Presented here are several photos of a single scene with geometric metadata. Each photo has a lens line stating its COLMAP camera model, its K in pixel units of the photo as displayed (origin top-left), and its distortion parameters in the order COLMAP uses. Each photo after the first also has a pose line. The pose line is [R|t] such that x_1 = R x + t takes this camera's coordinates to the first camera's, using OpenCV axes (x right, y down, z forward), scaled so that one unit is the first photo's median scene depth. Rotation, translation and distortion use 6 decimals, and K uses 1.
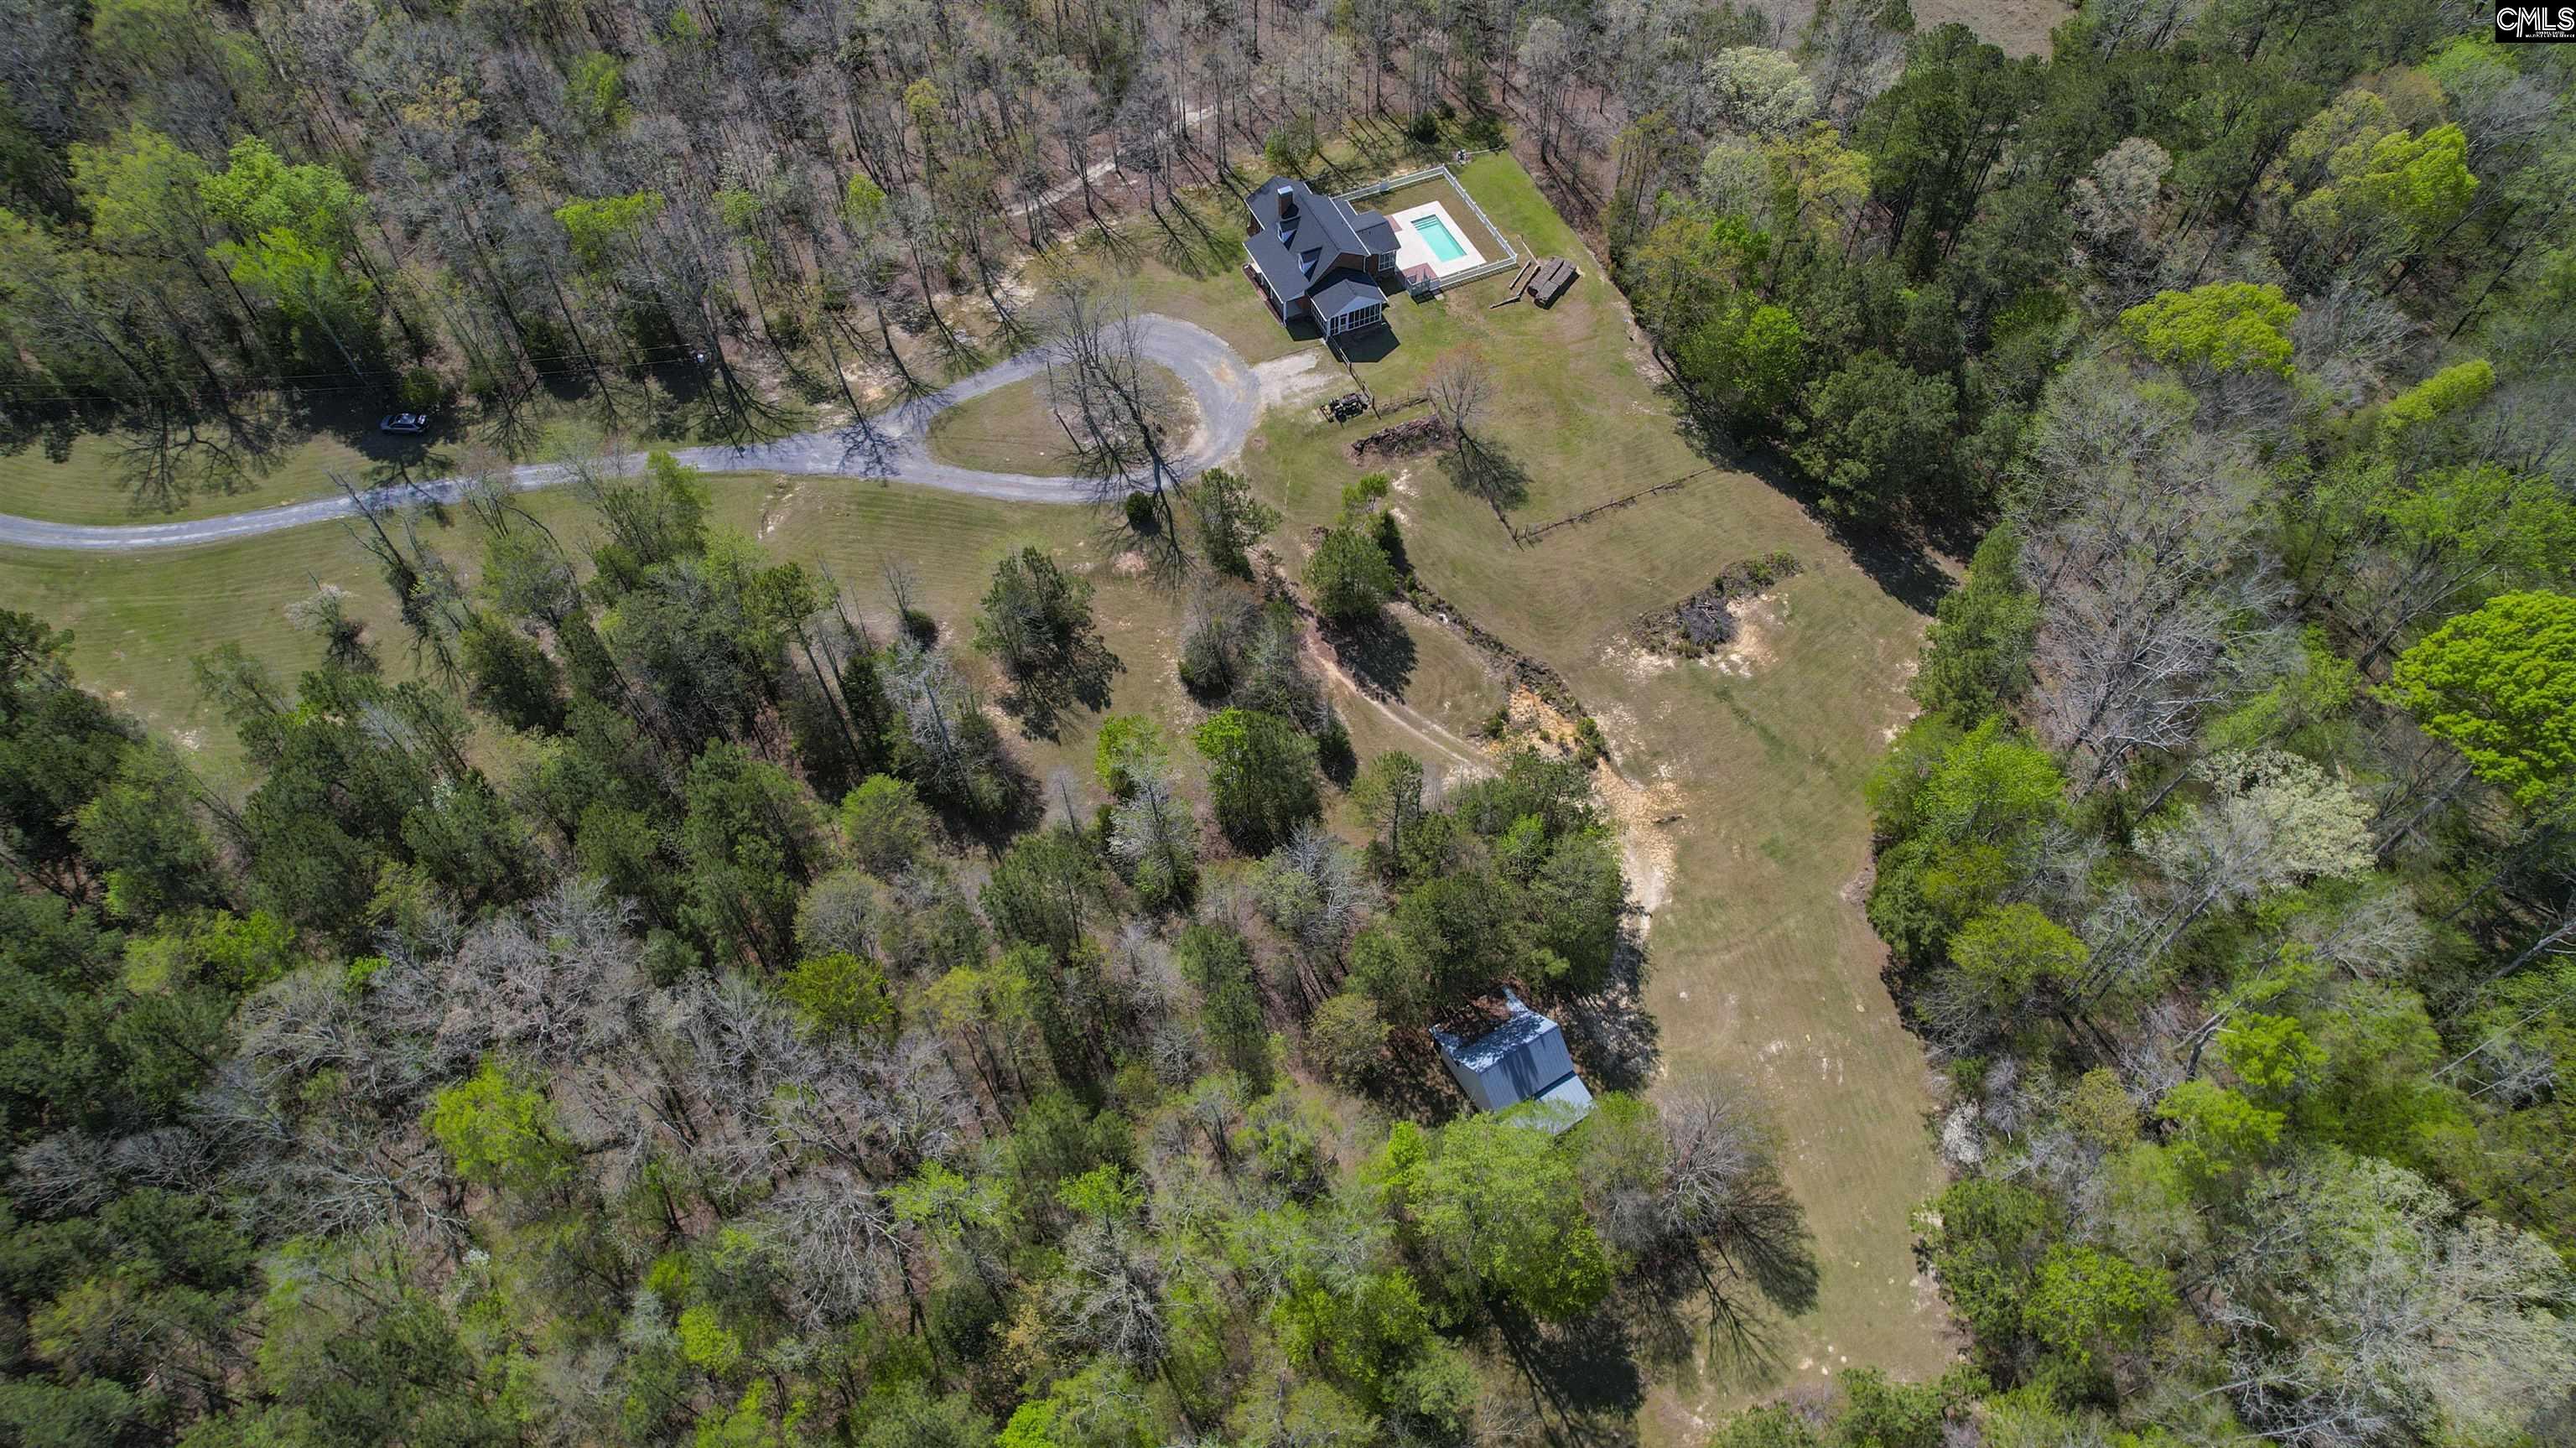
lens RADIAL K [[1655.8, 0, 1305.3], [0, 1655.8, 694.4], [0, 0, 1]] dist [-0.080025, 0.072231]
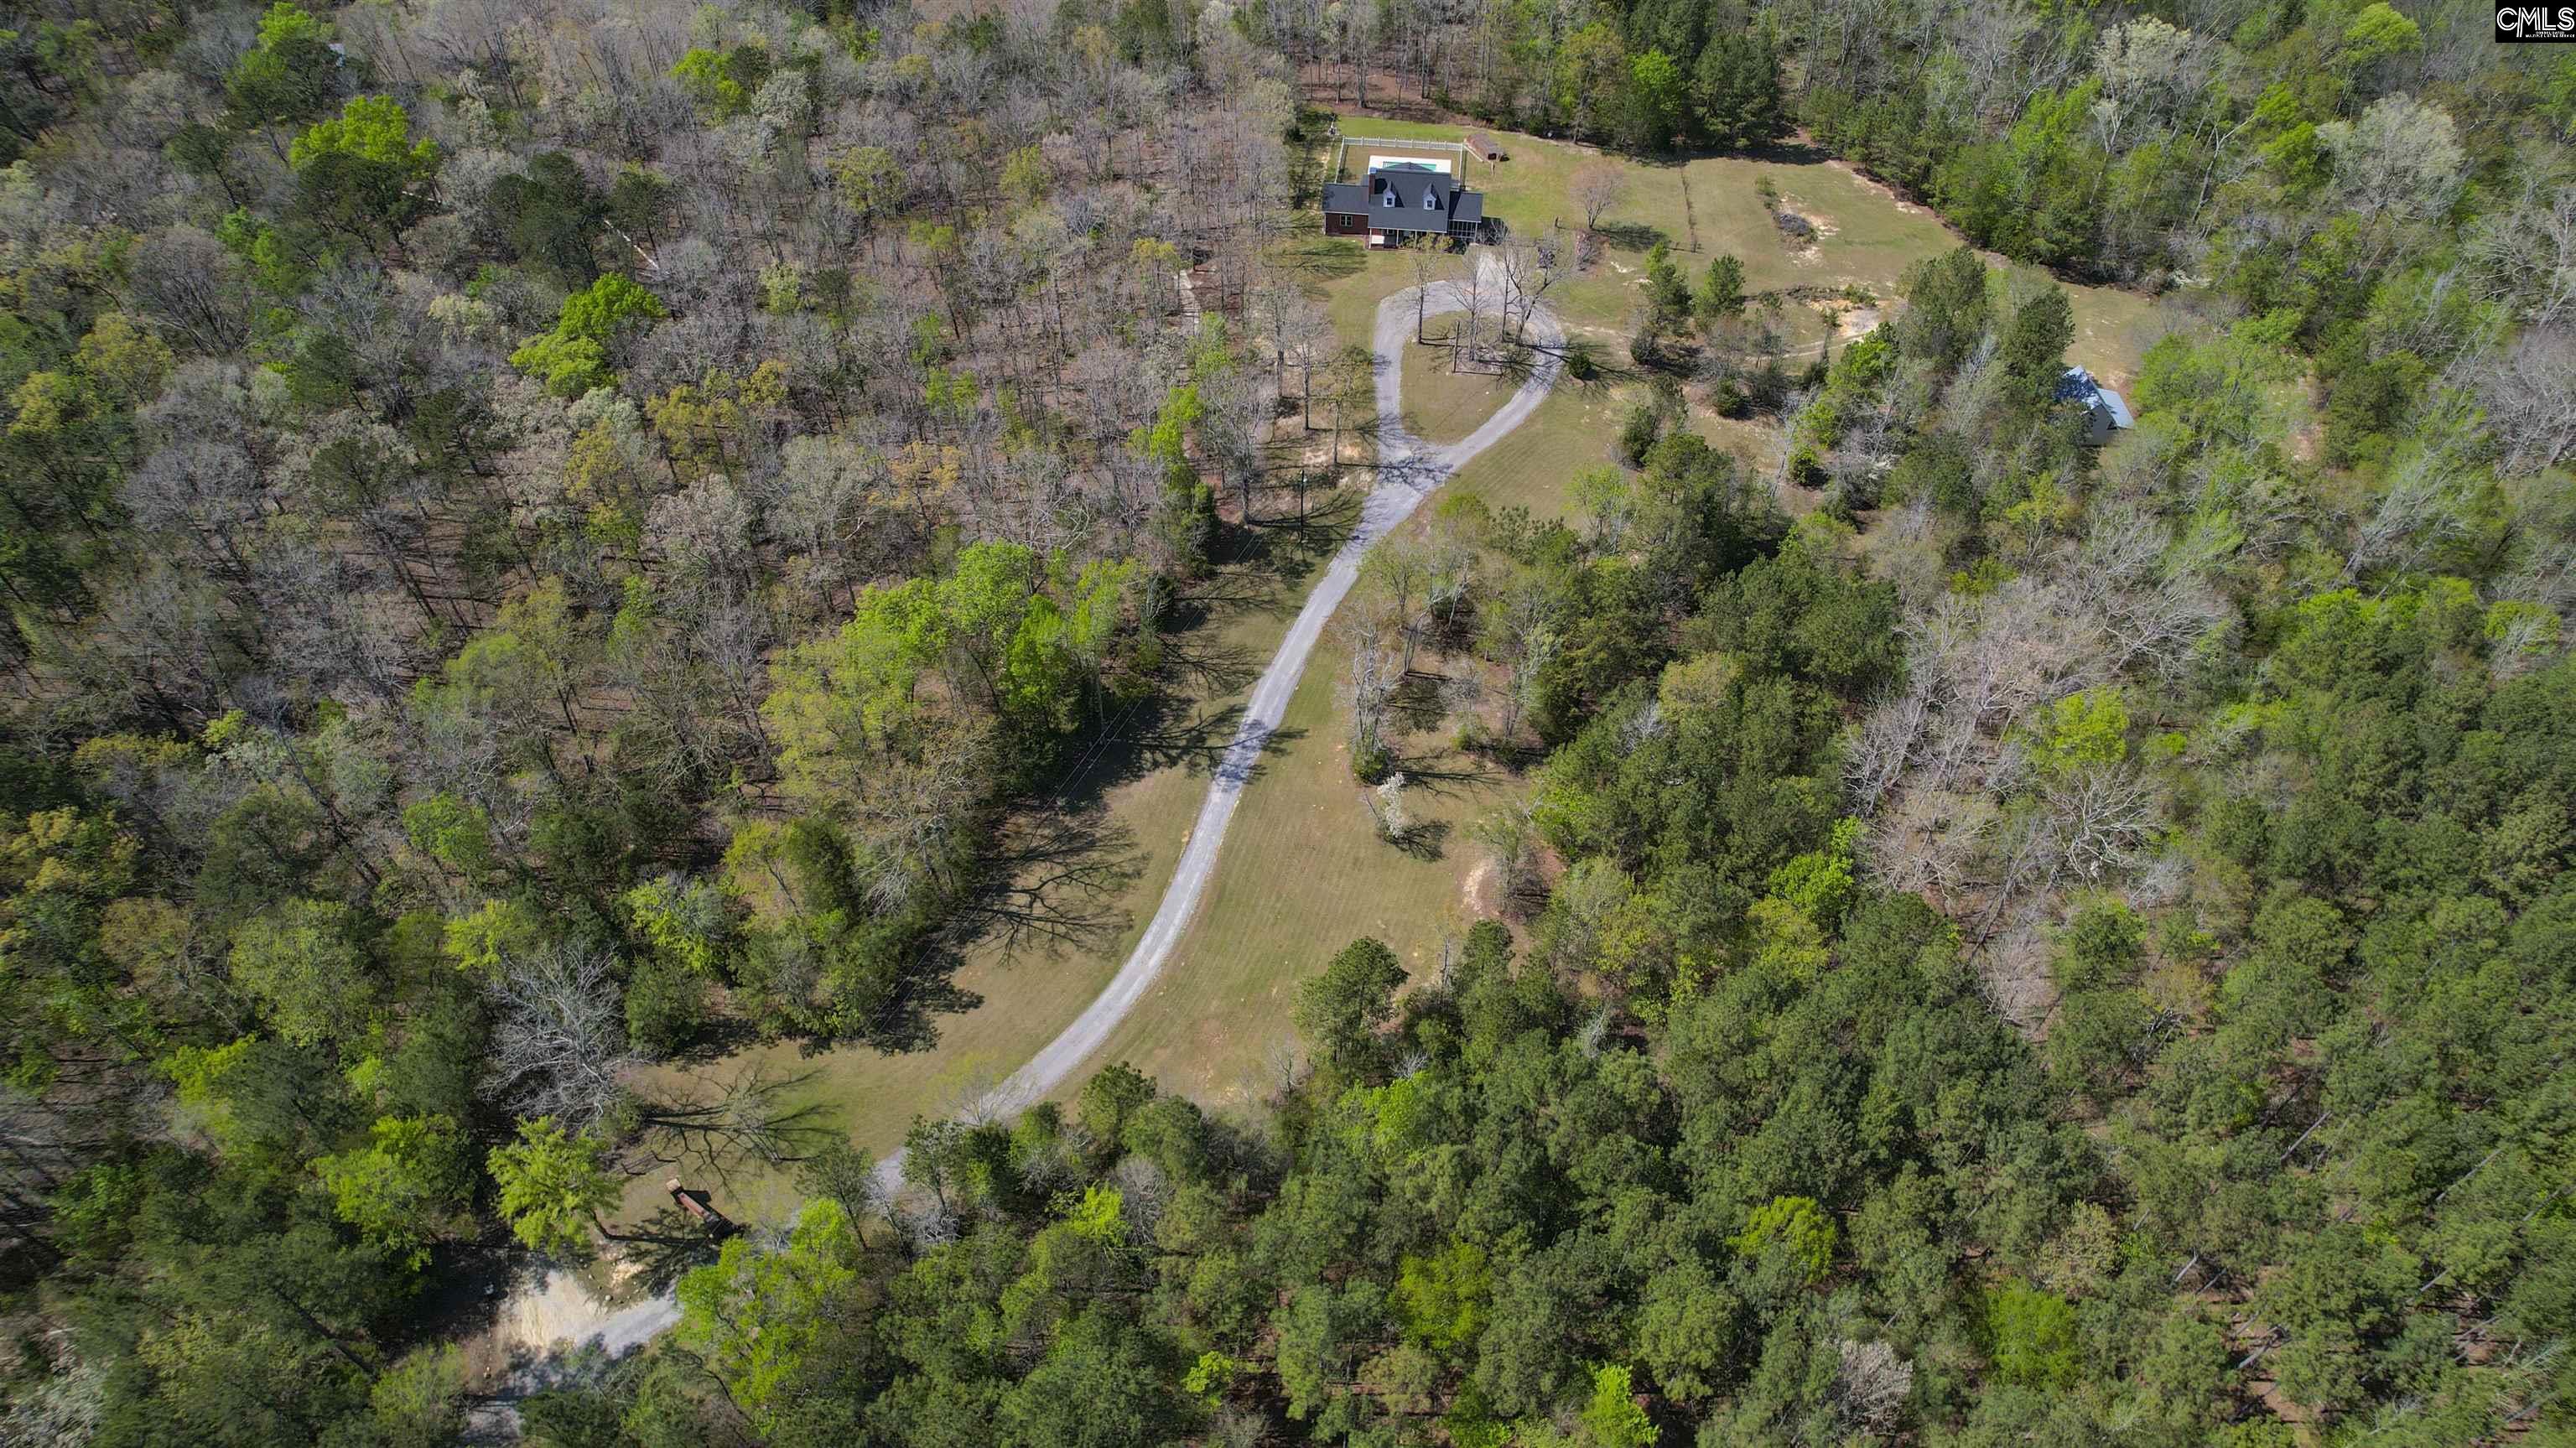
lens RADIAL K [[1655.8, 0, 1309.3], [0, 1655.8, 744.2], [0, 0, 1]] dist [-0.080025, 0.072231]
pose [[0.512157, -0.649361, 0.562162, -1.067683], [0.706971, 0.690404, 0.153410, -0.245449], [-0.487737, 0.318862, 0.812674, 0.172059]]
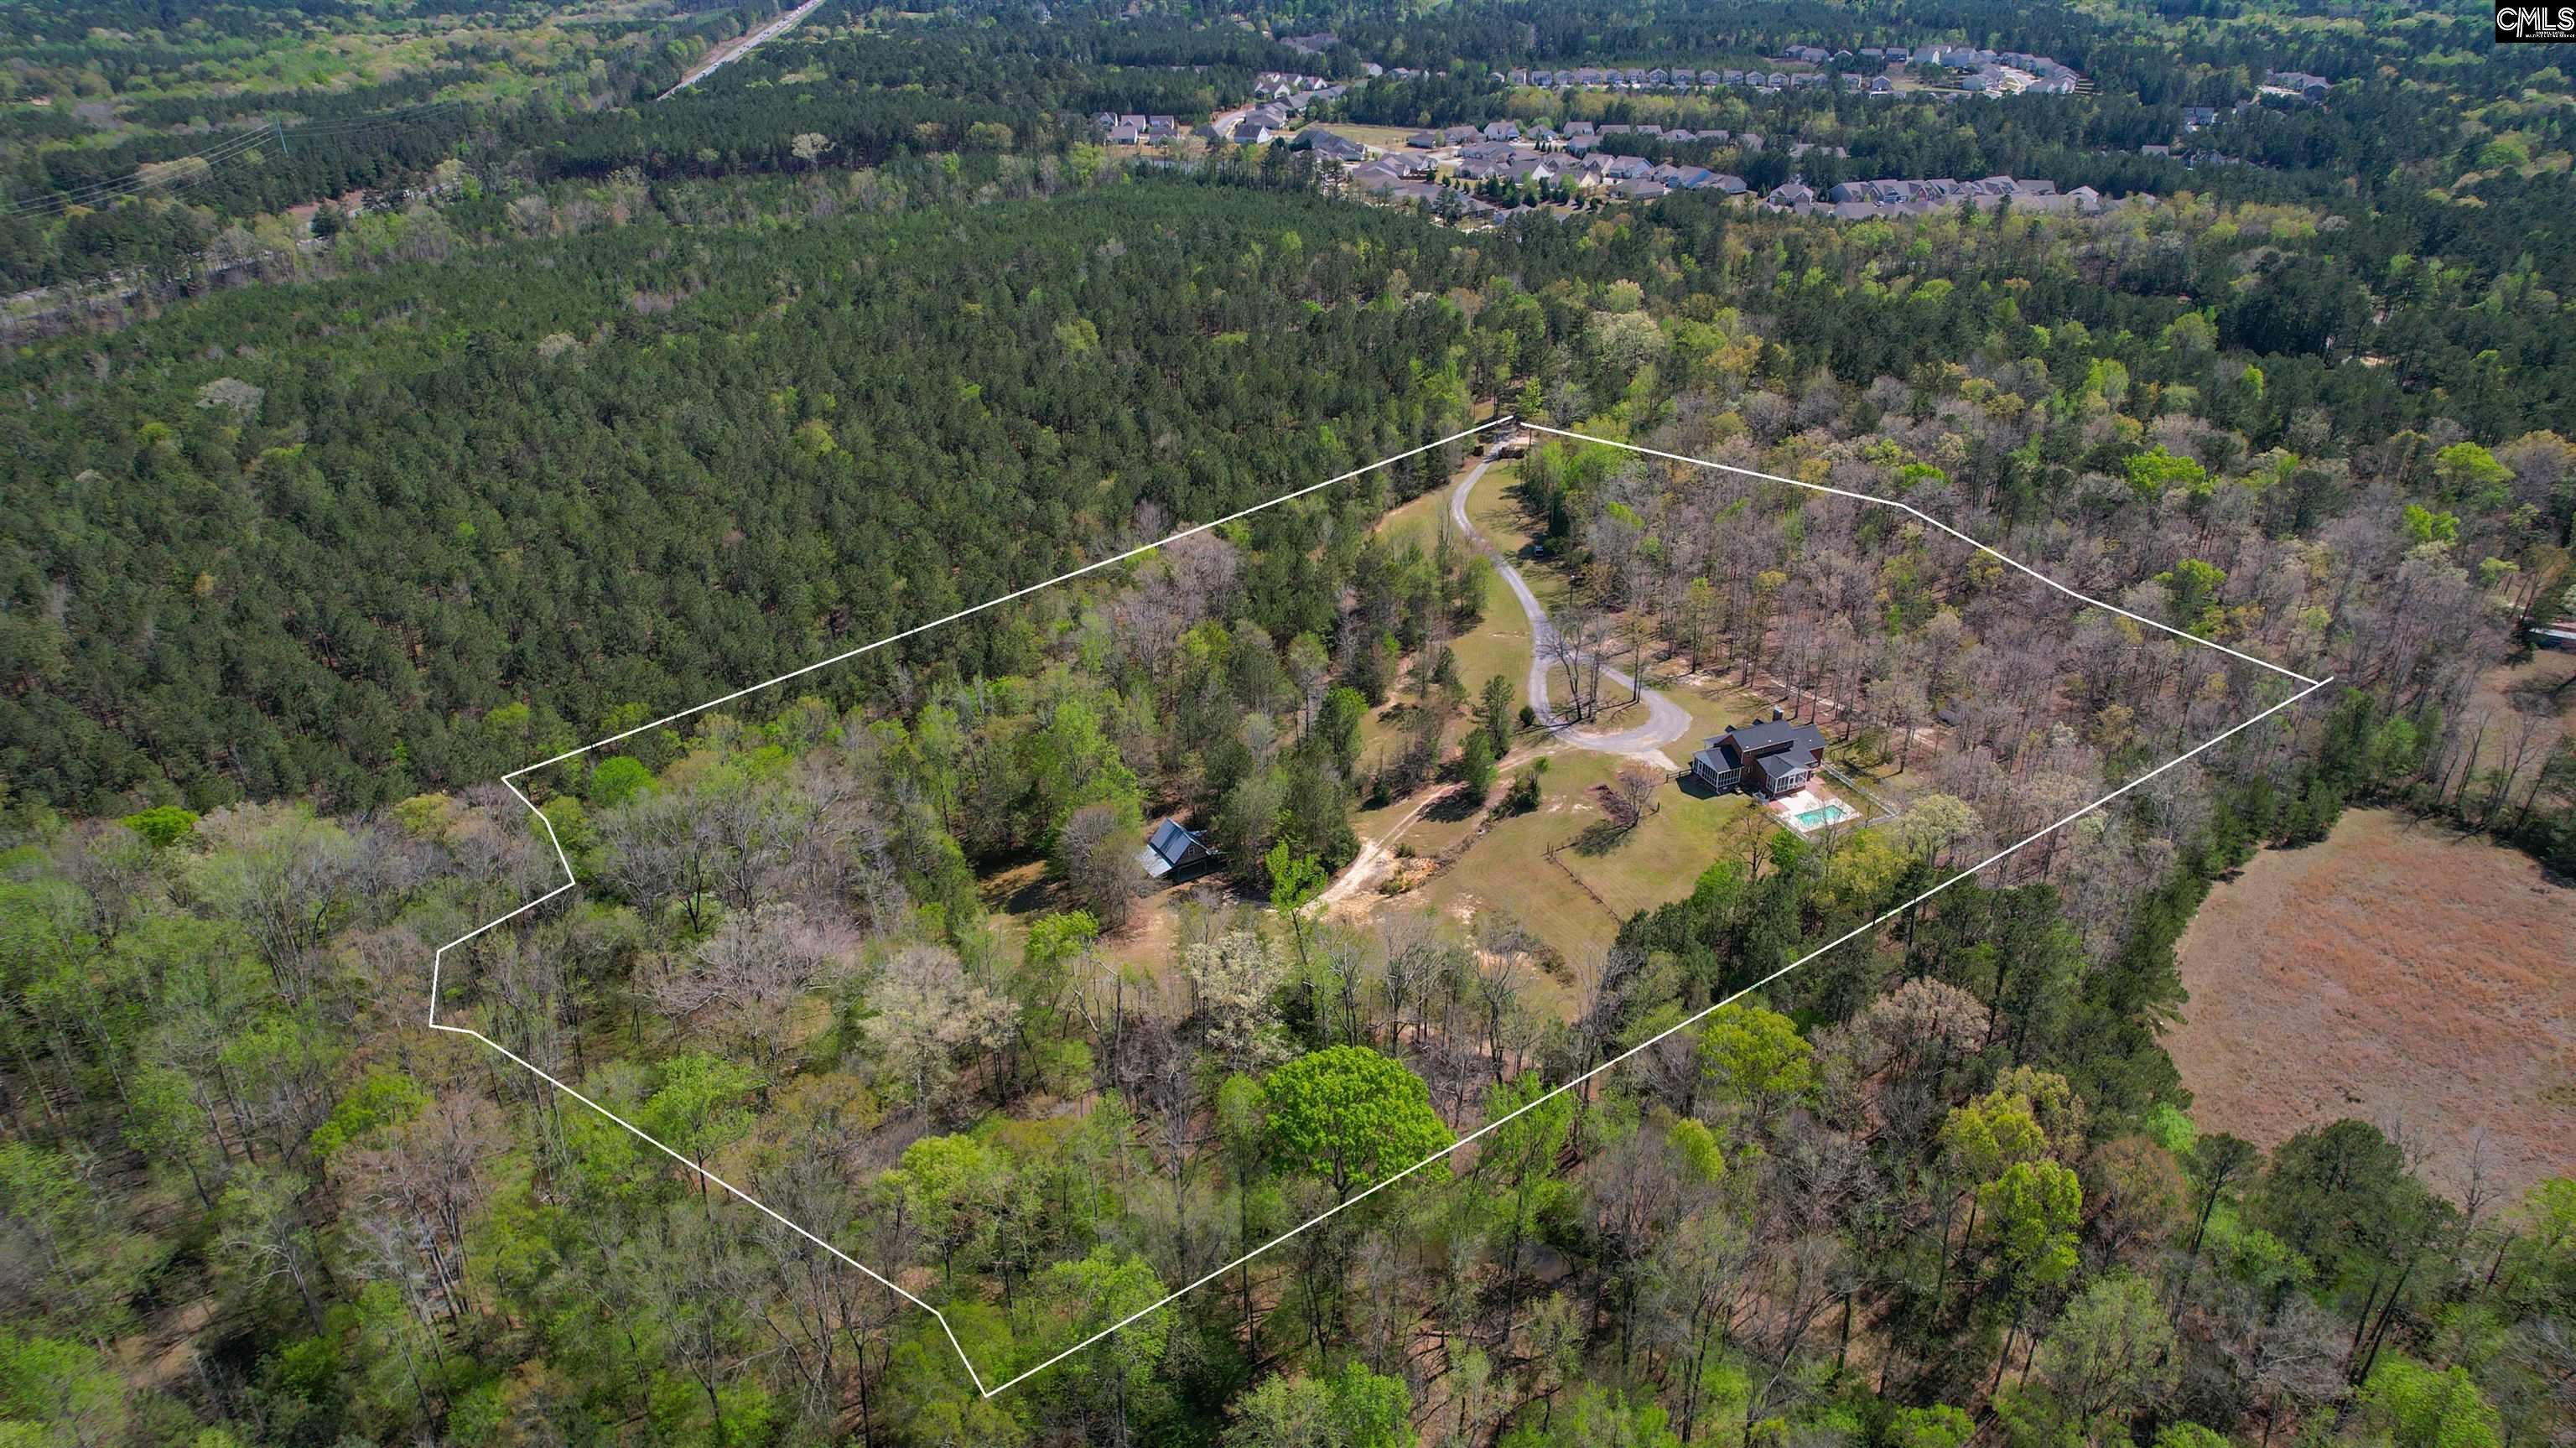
lens RADIAL K [[1655.8, 0, 1309.8], [0, 1655.8, 731.1], [0, 0, 1]] dist [-0.080025, 0.072231]
pose [[-0.004618, 0.451434, -0.892293, 1.383897], [-0.824346, 0.503390, 0.258944, -0.351741], [0.566067, 0.736754, 0.369813, 0.251946]]
